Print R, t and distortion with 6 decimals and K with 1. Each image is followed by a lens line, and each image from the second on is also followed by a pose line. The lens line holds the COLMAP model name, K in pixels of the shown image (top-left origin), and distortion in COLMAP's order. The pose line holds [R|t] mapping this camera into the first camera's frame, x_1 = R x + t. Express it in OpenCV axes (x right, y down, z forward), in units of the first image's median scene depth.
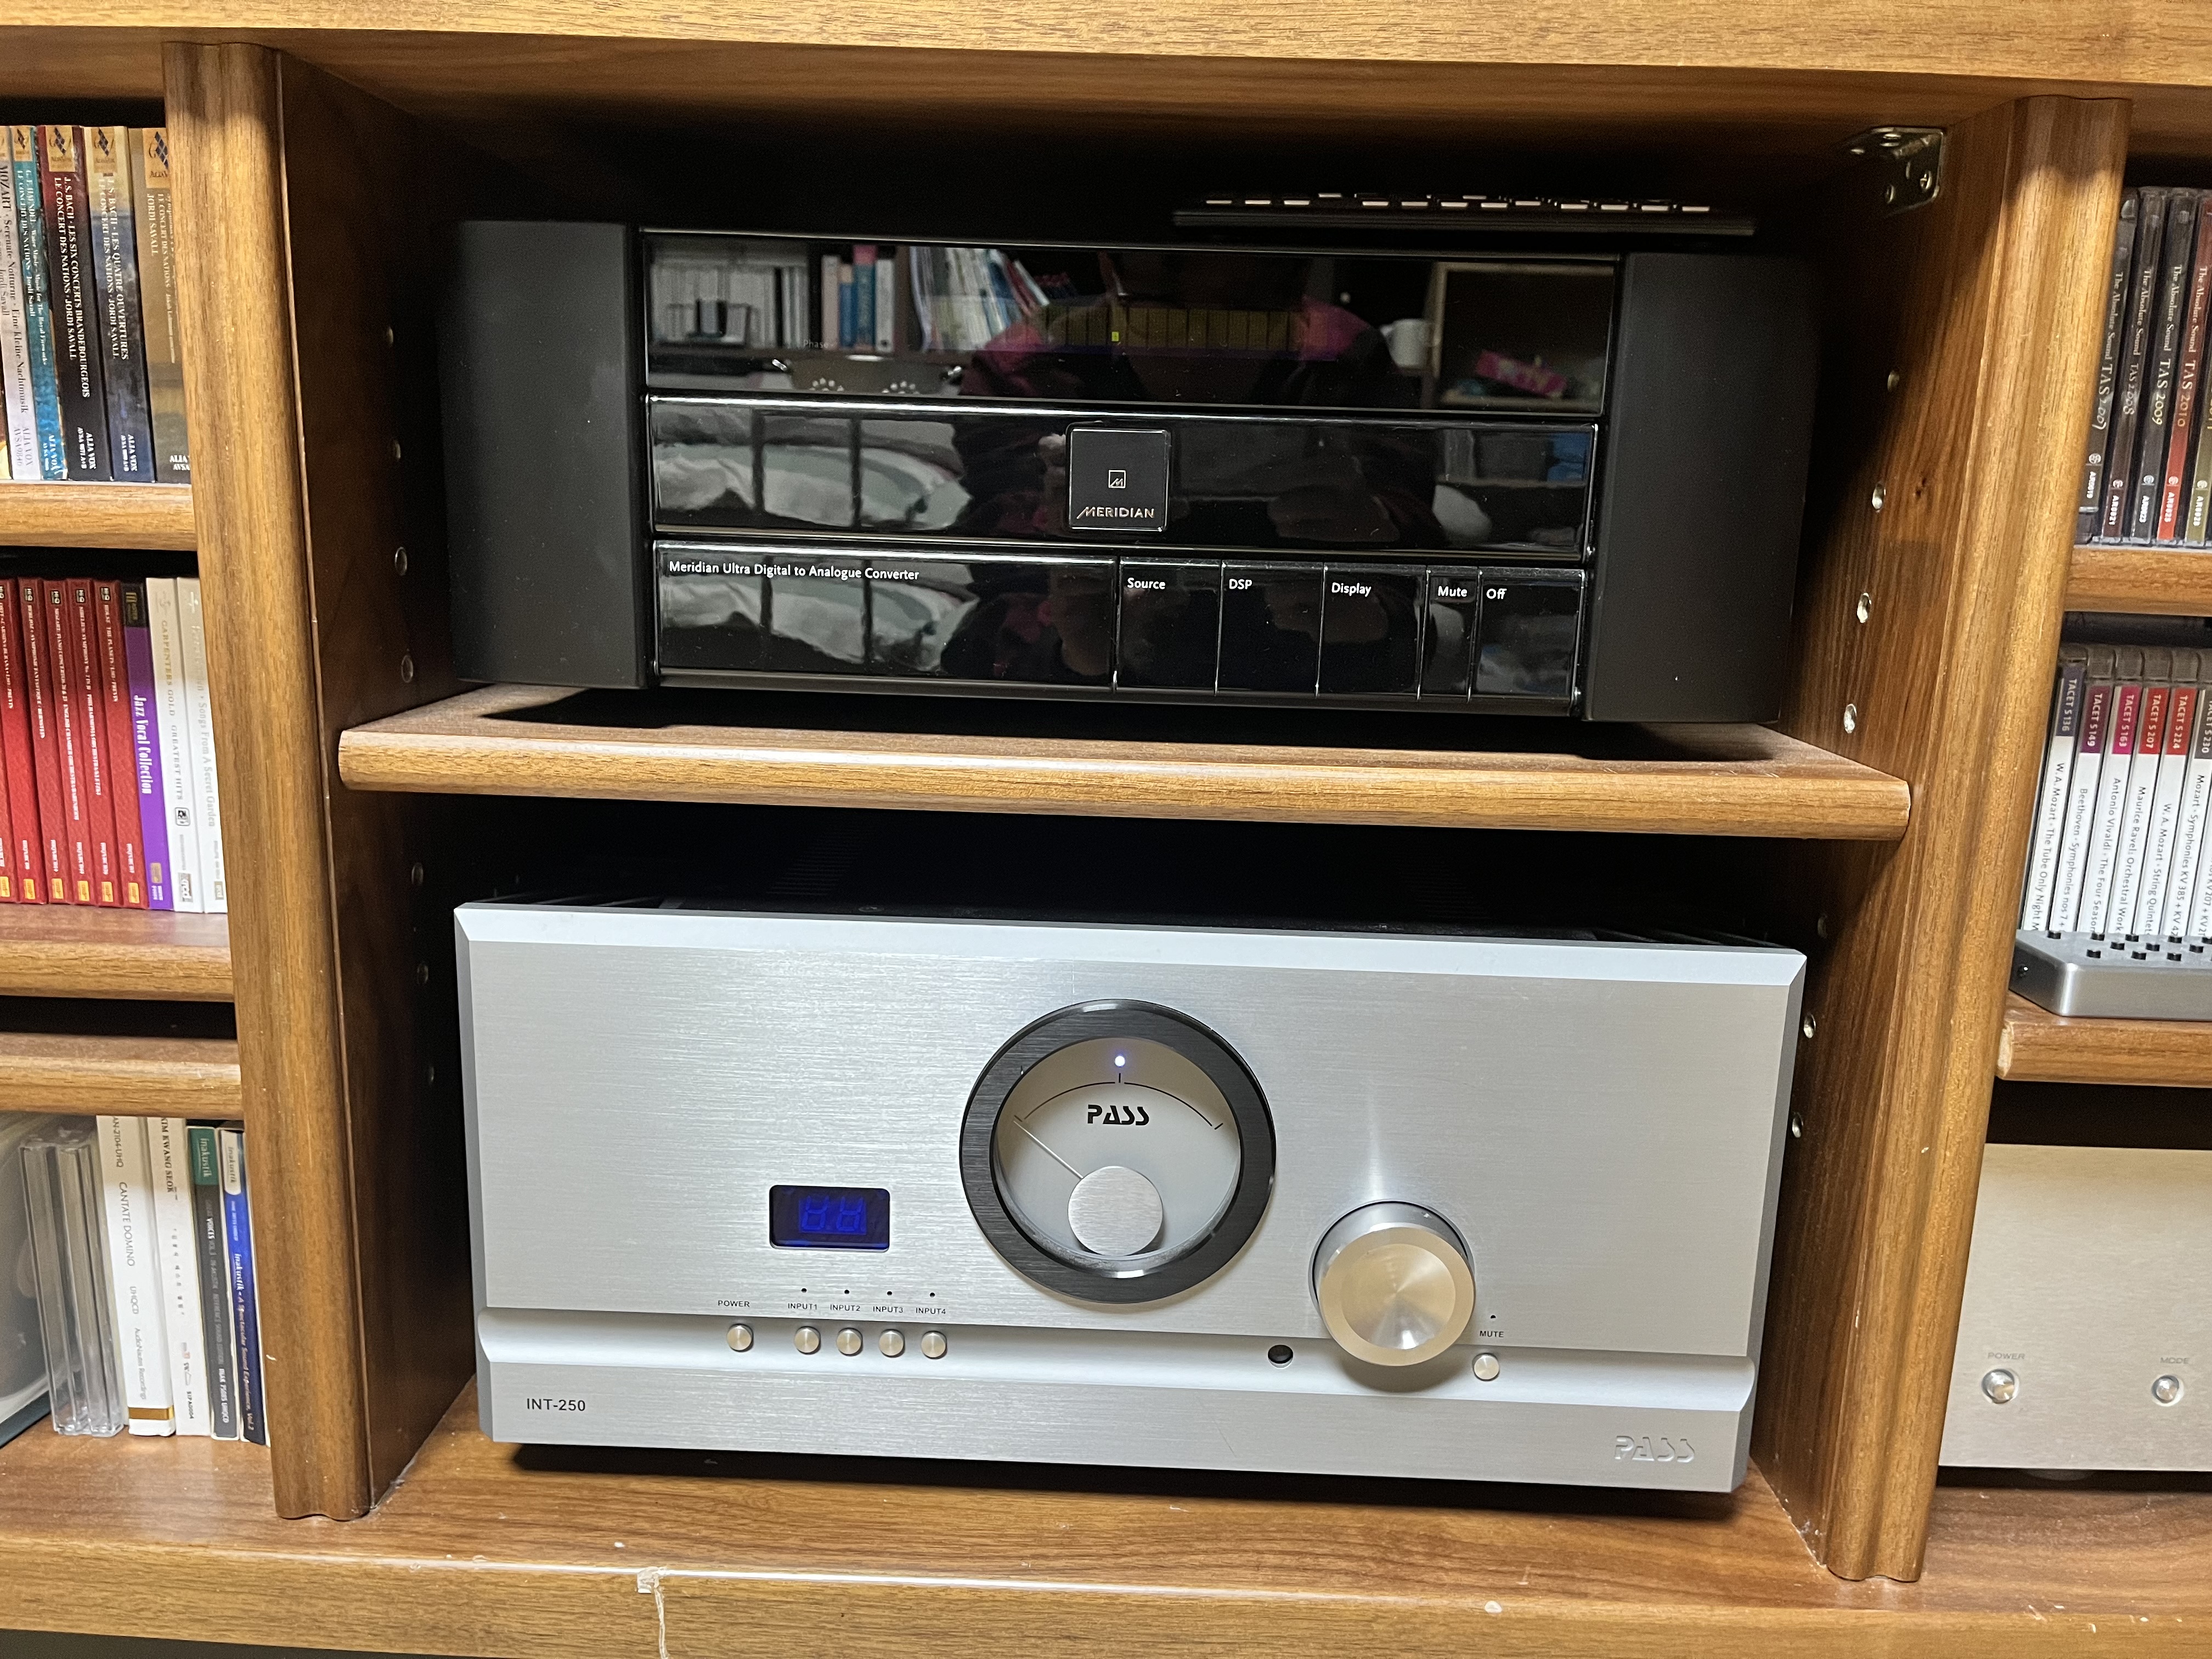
lens RADIAL K [[1691.0, 0, 1106.0], [0, 1691.0, 829.5], [0, 0, 1]] dist [0.121850, -0.166559]
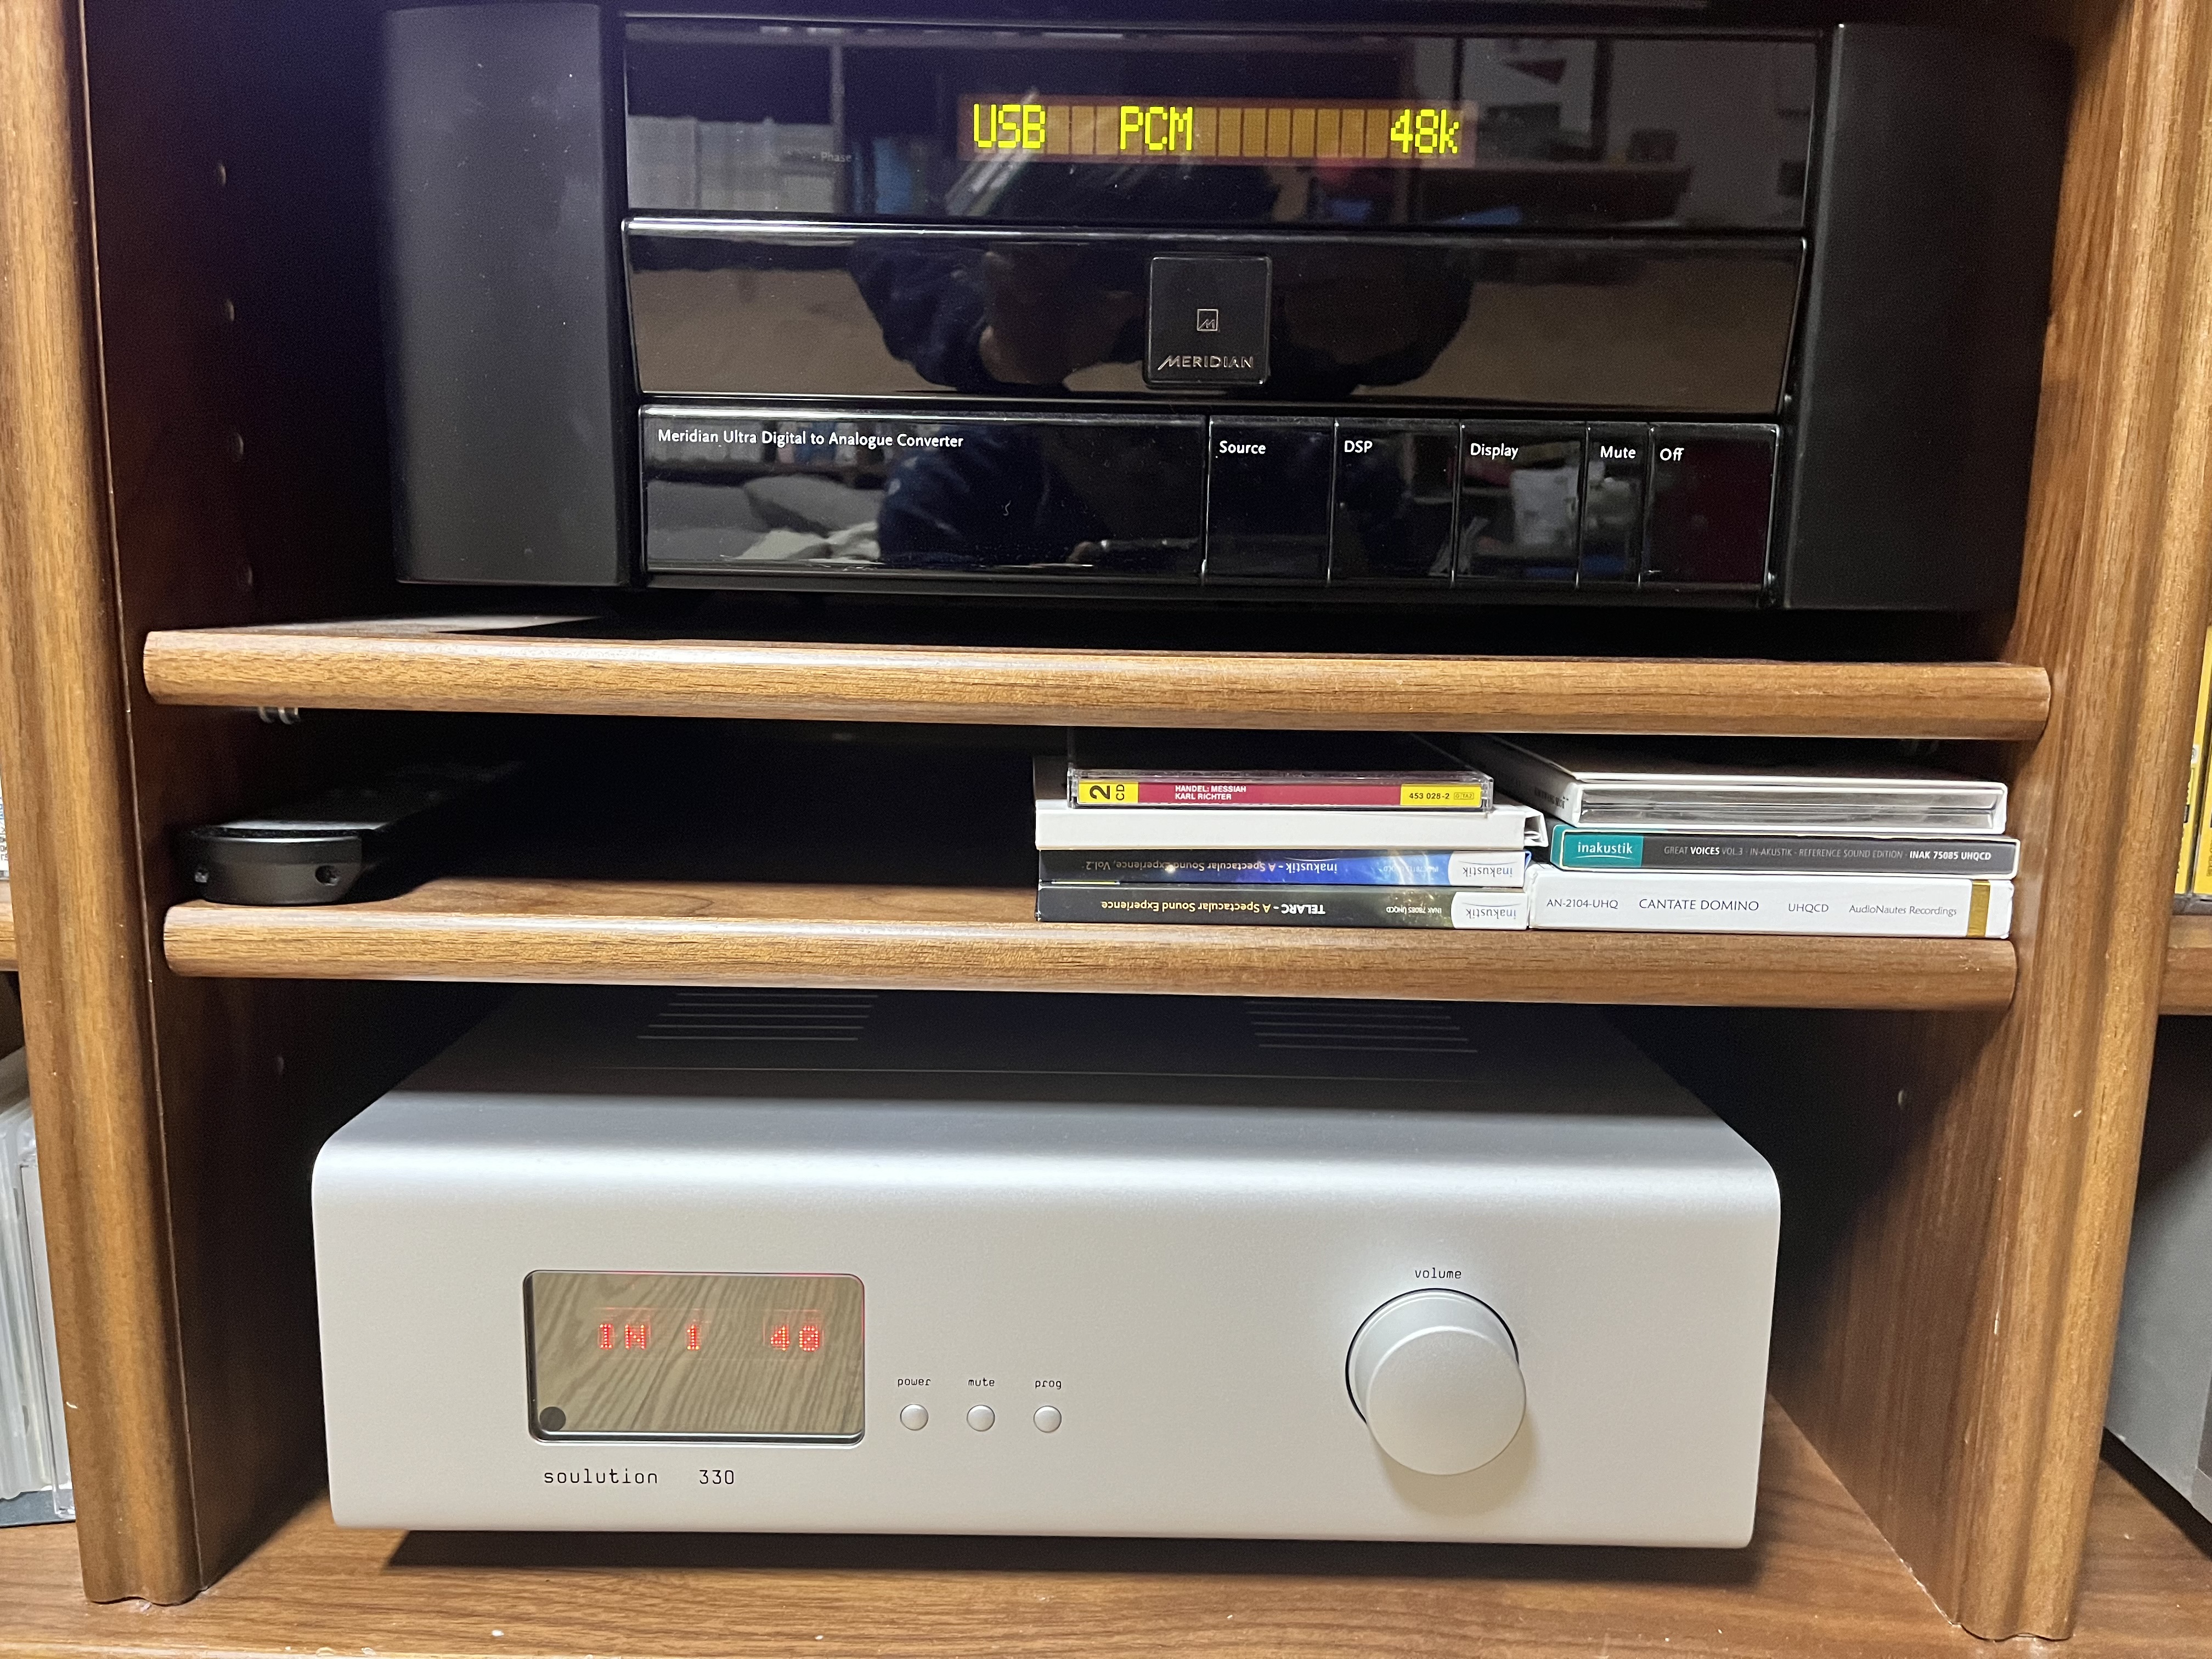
lens RADIAL K [[1691.0, 0, 1106.0], [0, 1691.0, 829.5], [0, 0, 1]] dist [0.121850, -0.166559]
pose [[0.999788, -0.014373, 0.014735, -0.001473], [0.014948, 0.999100, -0.039706, 0.074795], [-0.014151, 0.039918, 0.999103, 0.170902]]
